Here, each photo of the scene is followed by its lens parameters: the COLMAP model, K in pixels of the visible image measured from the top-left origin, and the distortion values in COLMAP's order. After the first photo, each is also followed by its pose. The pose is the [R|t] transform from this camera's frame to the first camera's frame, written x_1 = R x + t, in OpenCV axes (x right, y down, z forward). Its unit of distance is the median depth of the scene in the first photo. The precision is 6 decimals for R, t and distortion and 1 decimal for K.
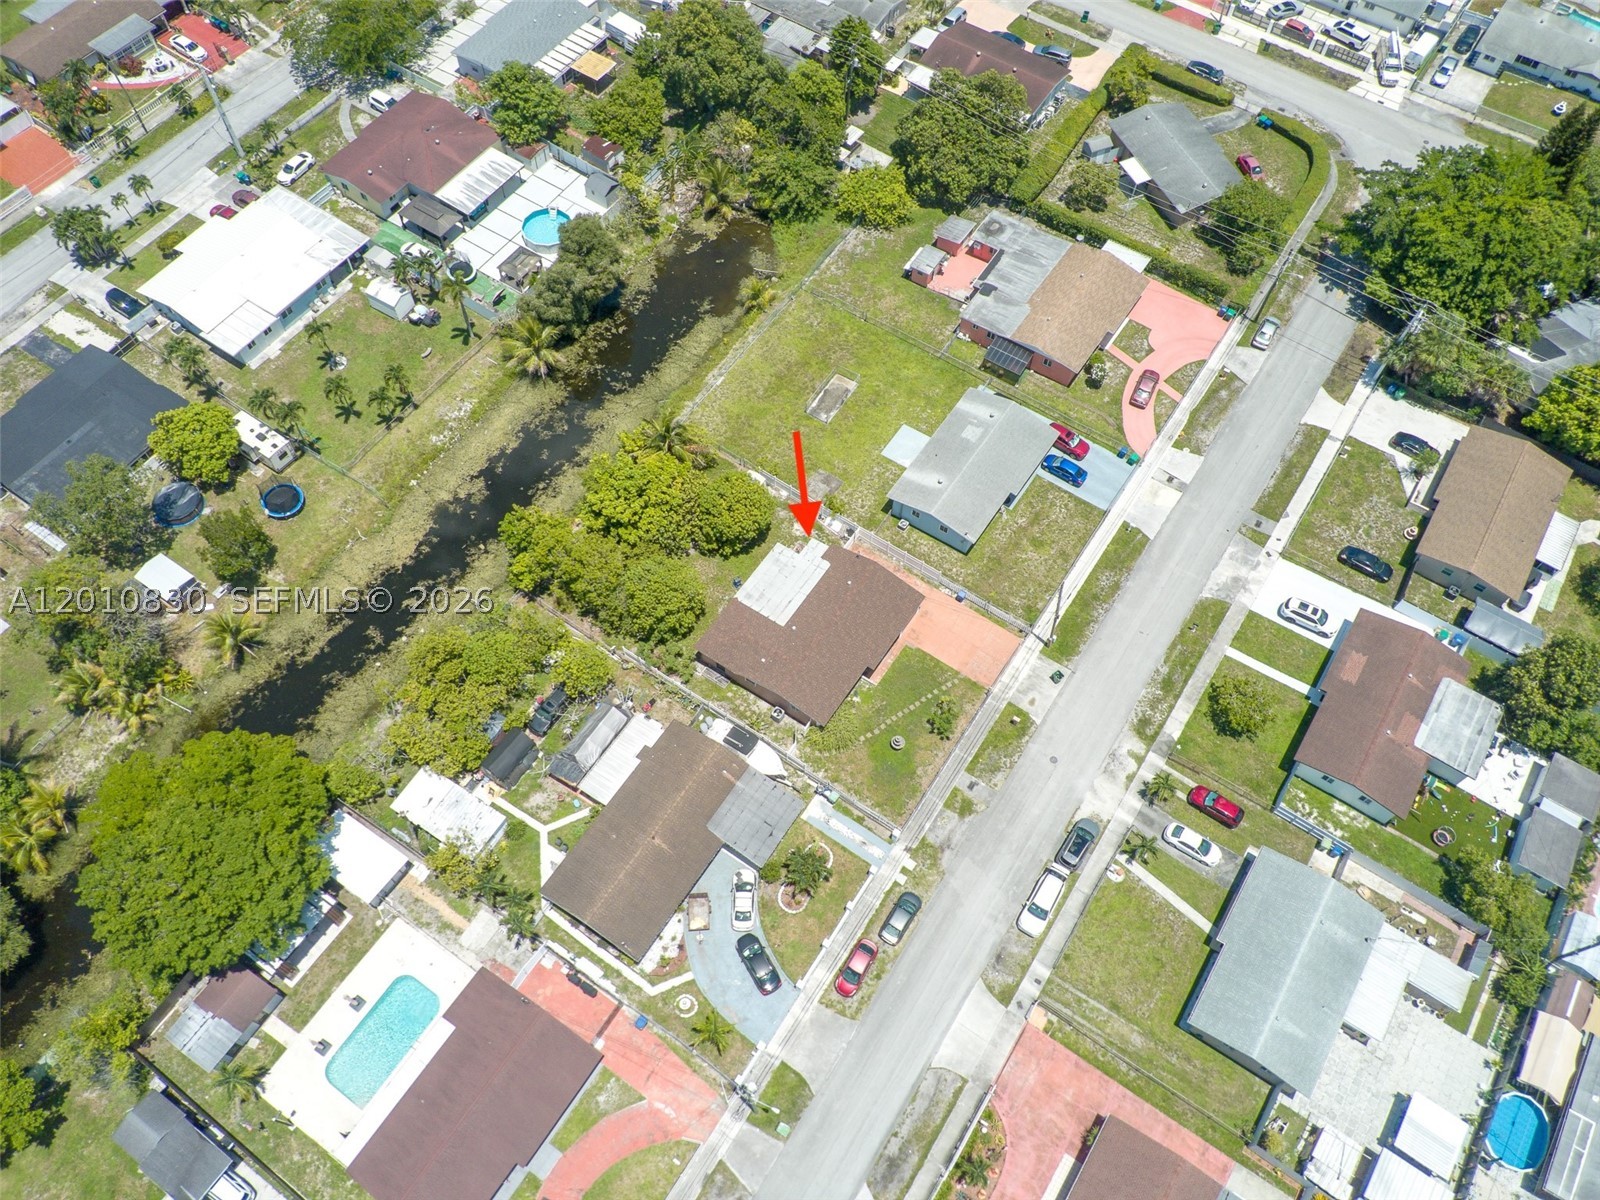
lens RADIAL K [[1190.2, 0, 799.9], [0, 1190.2, 605.9], [0, 0, 1]] dist [0.111700, -0.178217]
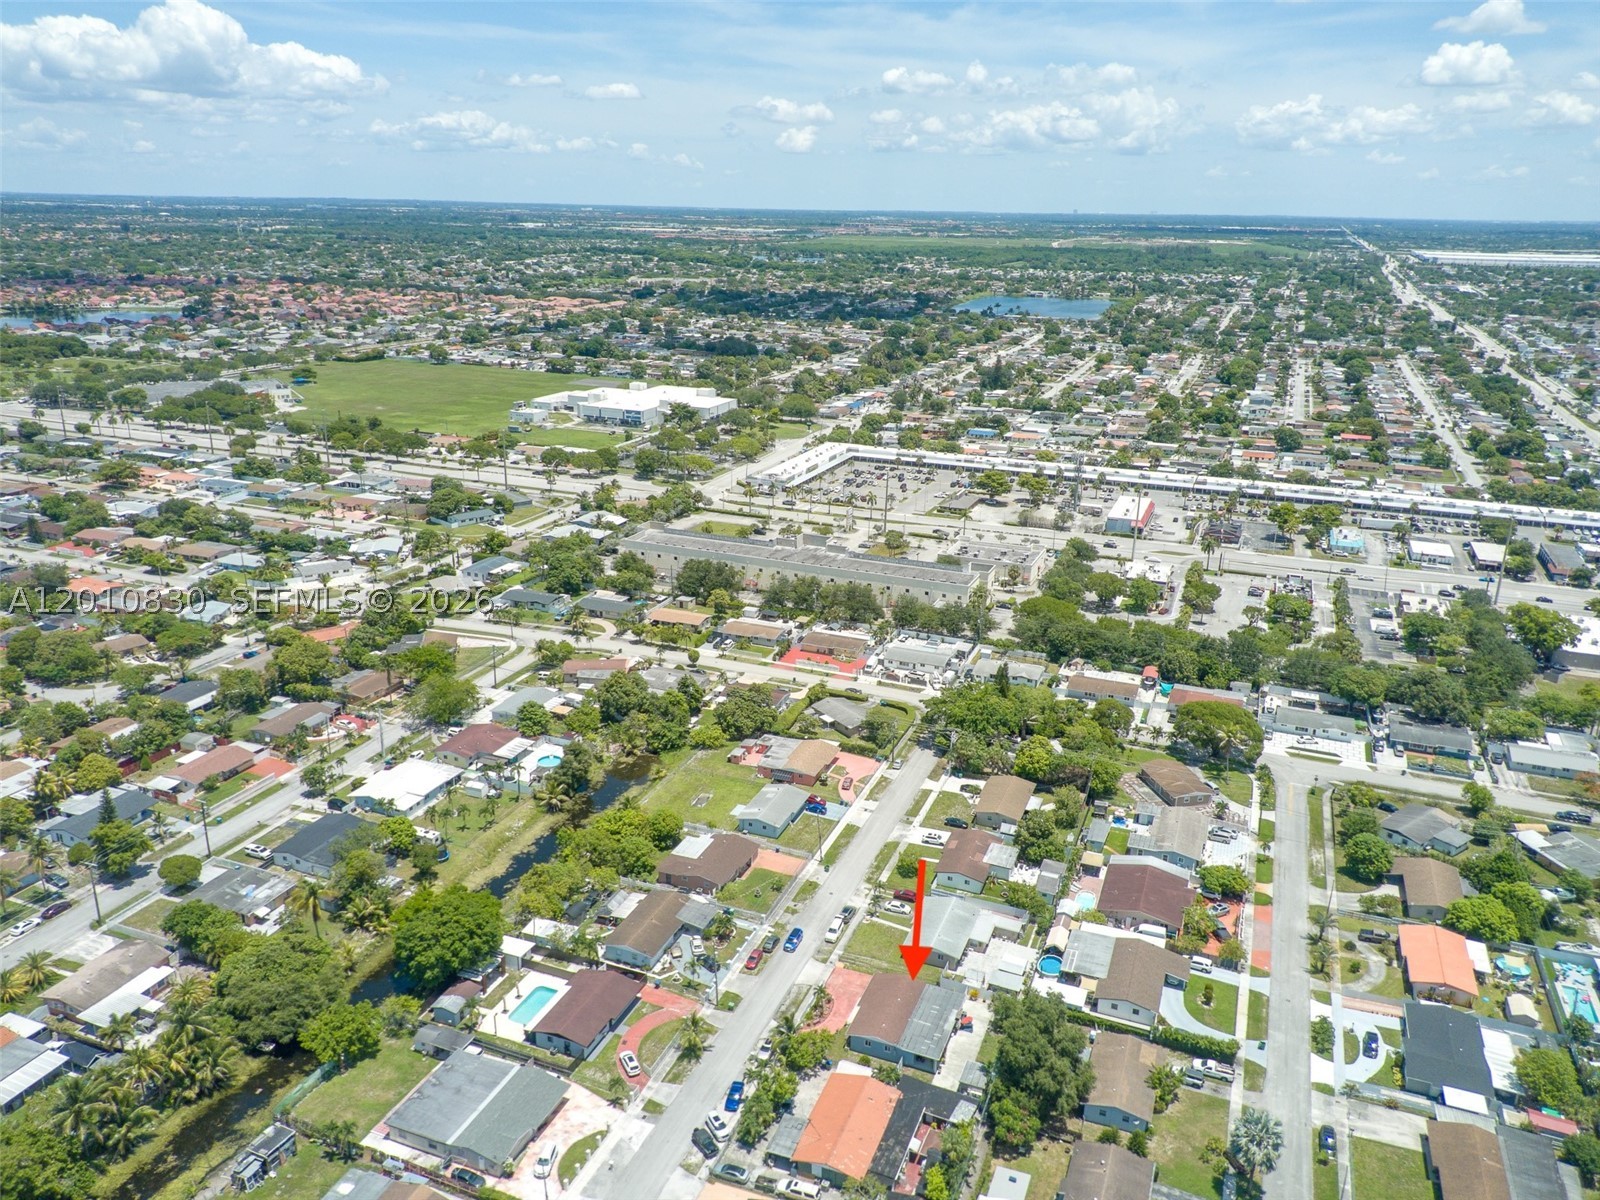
lens RADIAL K [[1190.2, 0, 799.9], [0, 1190.2, 605.9], [0, 0, 1]] dist [0.111700, -0.178217]
pose [[0.977965, -0.067727, 0.197479, -0.203666], [0.181447, 0.743583, -0.643553, 0.989476], [-0.103257, 0.665204, 0.739487, -0.811838]]
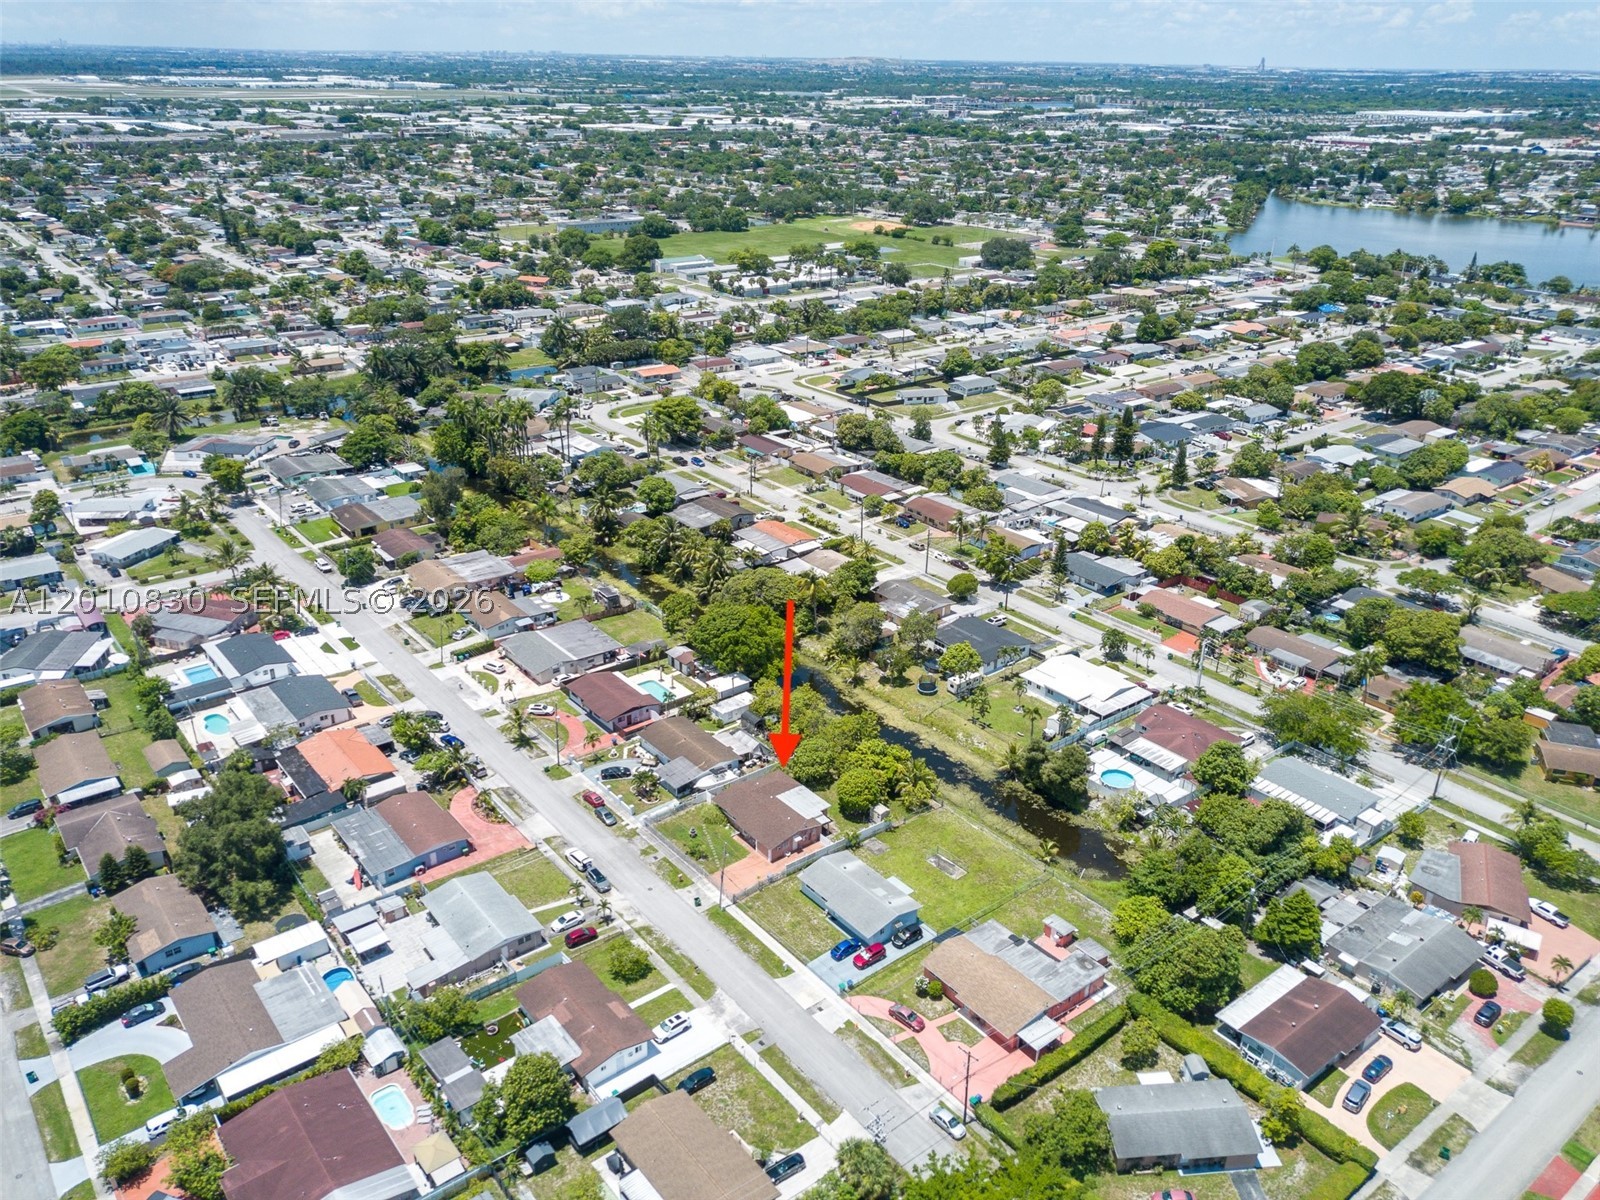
lens RADIAL K [[1190.2, 0, 799.9], [0, 1190.2, 605.9], [0, 0, 1]] dist [0.111700, -0.178217]
pose [[-0.301971, 0.377009, -0.875602, 1.301937], [-0.837488, 0.333887, 0.432589, -0.800743], [0.455442, 0.863935, 0.214916, 0.353649]]
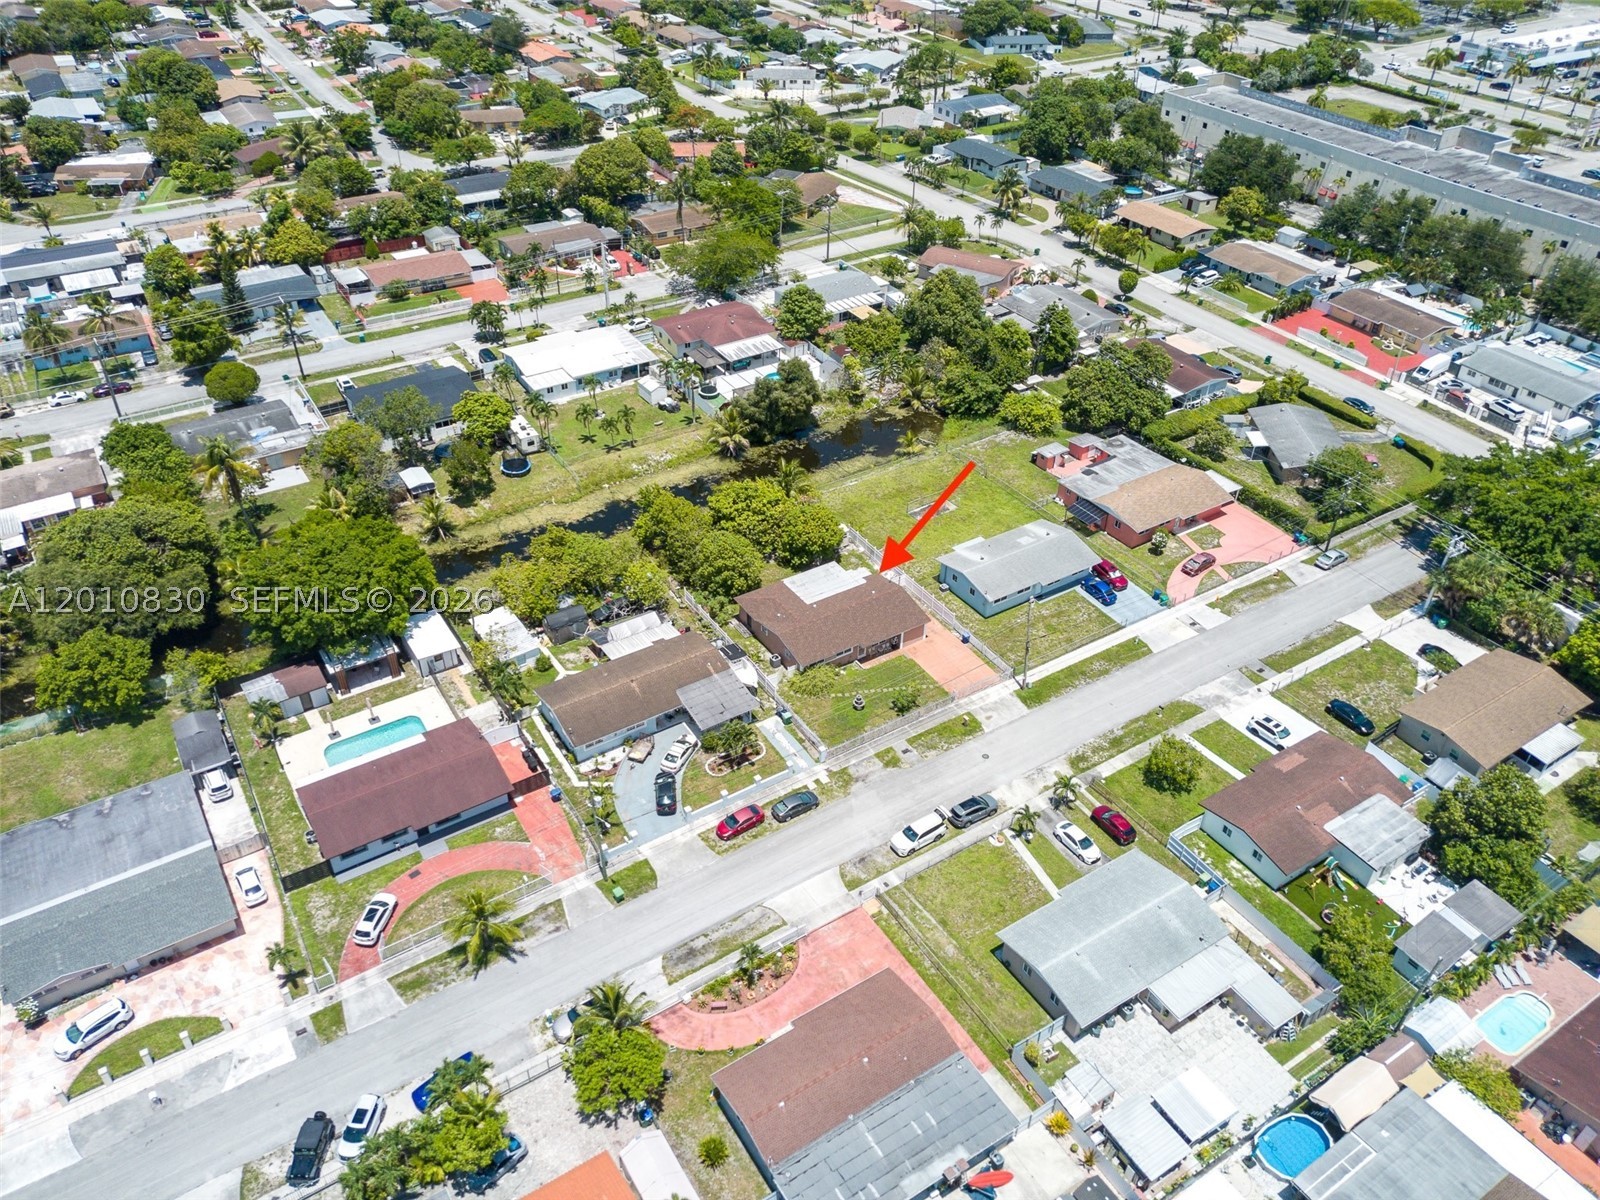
lens RADIAL K [[1190.2, 0, 799.9], [0, 1190.2, 605.9], [0, 0, 1]] dist [0.111700, -0.178217]
pose [[0.915844, 0.238267, -0.323200, 0.338206], [-0.348313, 0.871878, -0.344248, 0.400014], [0.199768, 0.427853, 0.881496, -0.063275]]
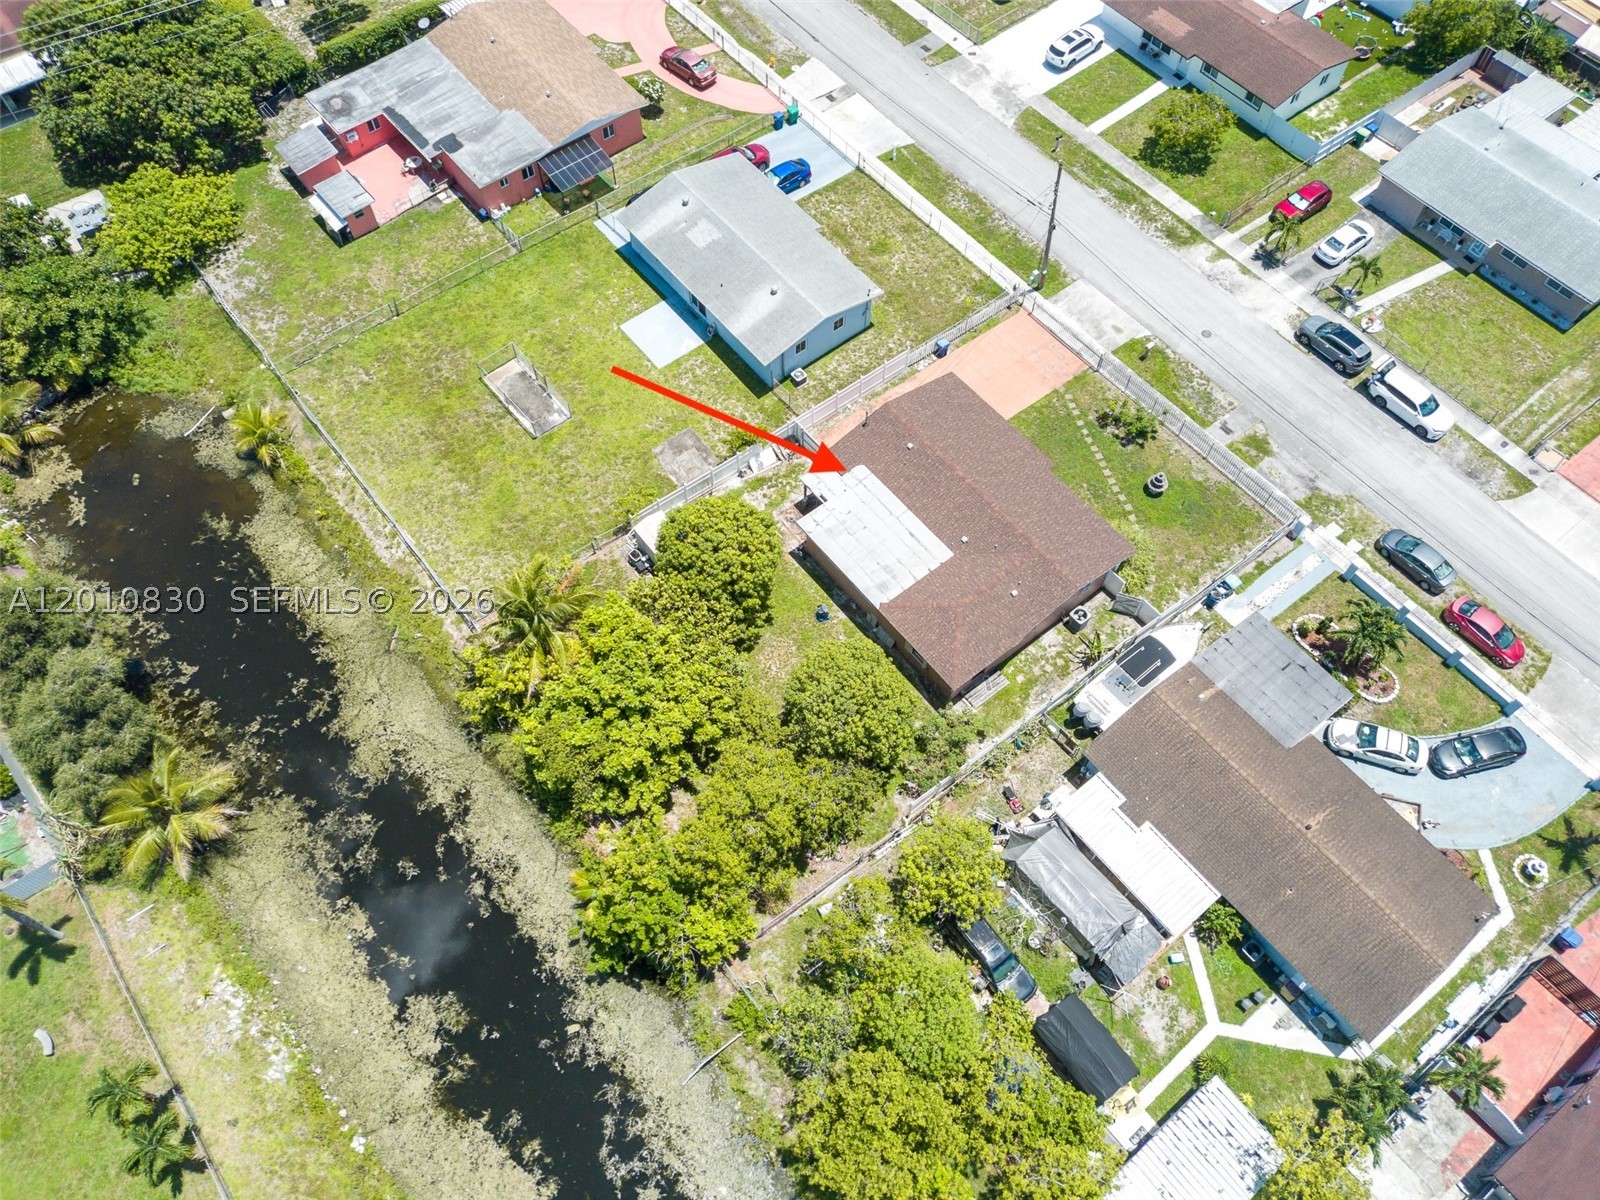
lens RADIAL K [[1190.2, 0, 799.9], [0, 1190.2, 605.9], [0, 0, 1]] dist [0.111700, -0.178217]
pose [[0.309318, -0.834417, 0.456148, -0.314188], [0.826560, 0.473097, 0.304923, -0.205860], [-0.470235, 0.282716, 0.836033, 0.479274]]
